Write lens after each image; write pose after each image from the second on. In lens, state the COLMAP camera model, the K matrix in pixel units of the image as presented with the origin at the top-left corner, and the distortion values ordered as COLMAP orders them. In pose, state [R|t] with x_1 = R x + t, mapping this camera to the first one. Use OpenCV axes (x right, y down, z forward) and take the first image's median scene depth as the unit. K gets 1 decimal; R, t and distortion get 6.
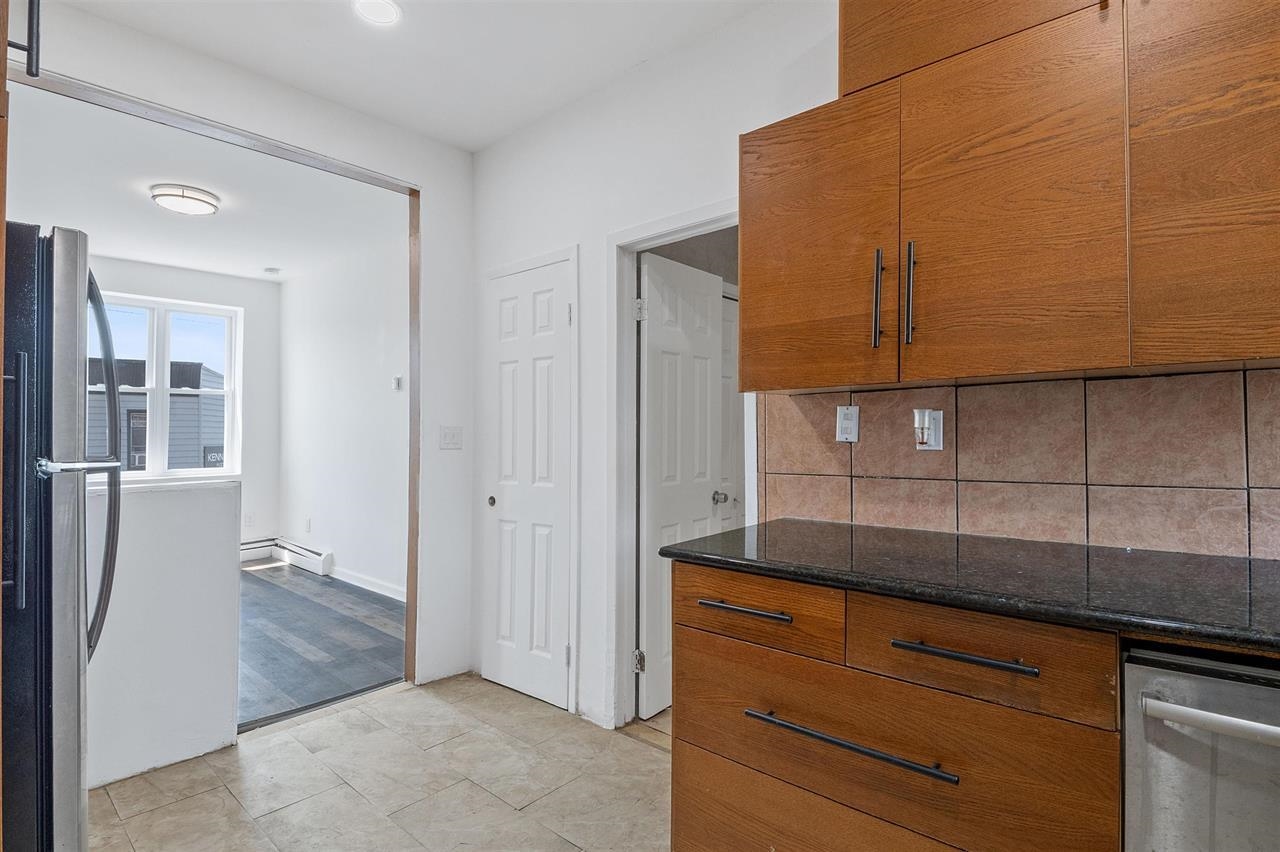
lens RADIAL K [[619.1, 0, 650.2], [0, 619.1, 421.5], [0, 0, 1]] dist [0.013639, -0.021274]
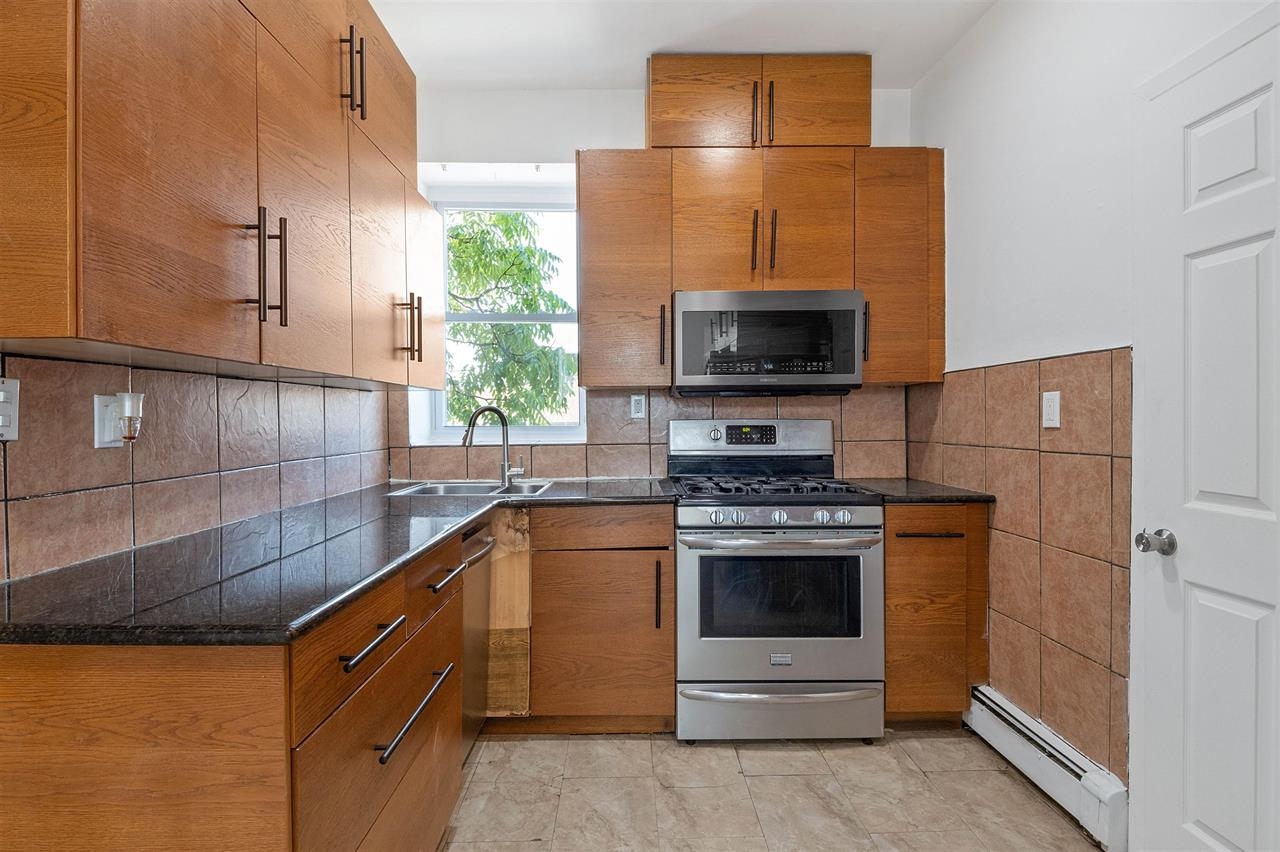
lens RADIAL K [[619.1, 0, 632.1], [0, 619.1, 424.6], [0, 0, 1]] dist [0.013639, -0.021274]
pose [[-0.653645, 0.008609, 0.756753, -0.555587], [0.000793, 0.999943, -0.010691, 0.028315], [-0.756801, -0.006388, -0.653614, 1.062704]]
